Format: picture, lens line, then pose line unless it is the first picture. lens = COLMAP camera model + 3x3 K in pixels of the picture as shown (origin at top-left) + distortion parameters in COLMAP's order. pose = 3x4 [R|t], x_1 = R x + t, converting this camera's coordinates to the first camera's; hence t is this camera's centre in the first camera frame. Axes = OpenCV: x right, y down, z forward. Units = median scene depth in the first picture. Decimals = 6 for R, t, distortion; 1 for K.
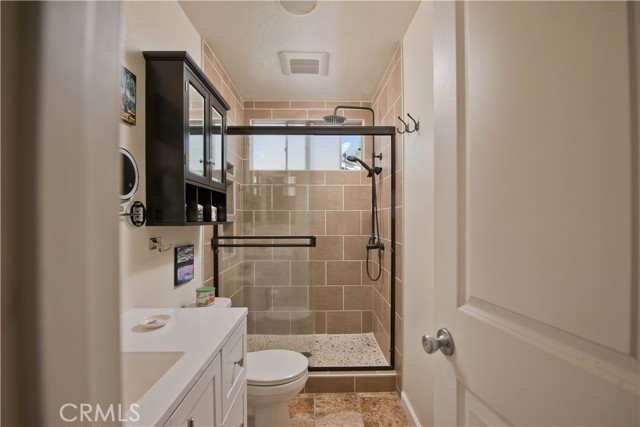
lens RADIAL K [[289.9, 0, 322.1], [0, 289.9, 215.6], [0, 0, 1]] dist [-0.002266, -0.003057]
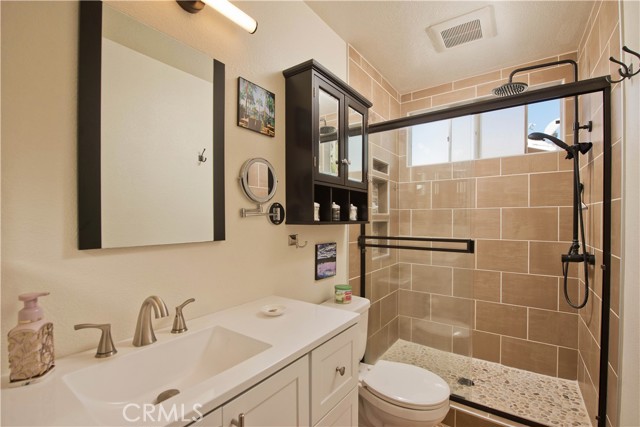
lens RADIAL K [[289.9, 0, 319.1], [0, 289.9, 217.9], [0, 0, 1]] dist [-0.002266, -0.003057]
pose [[0.808532, -0.001618, -0.588450, 0.092188], [0.005901, 0.999968, 0.005359, 0.002966], [0.588423, -0.007805, 0.808516, 0.086900]]
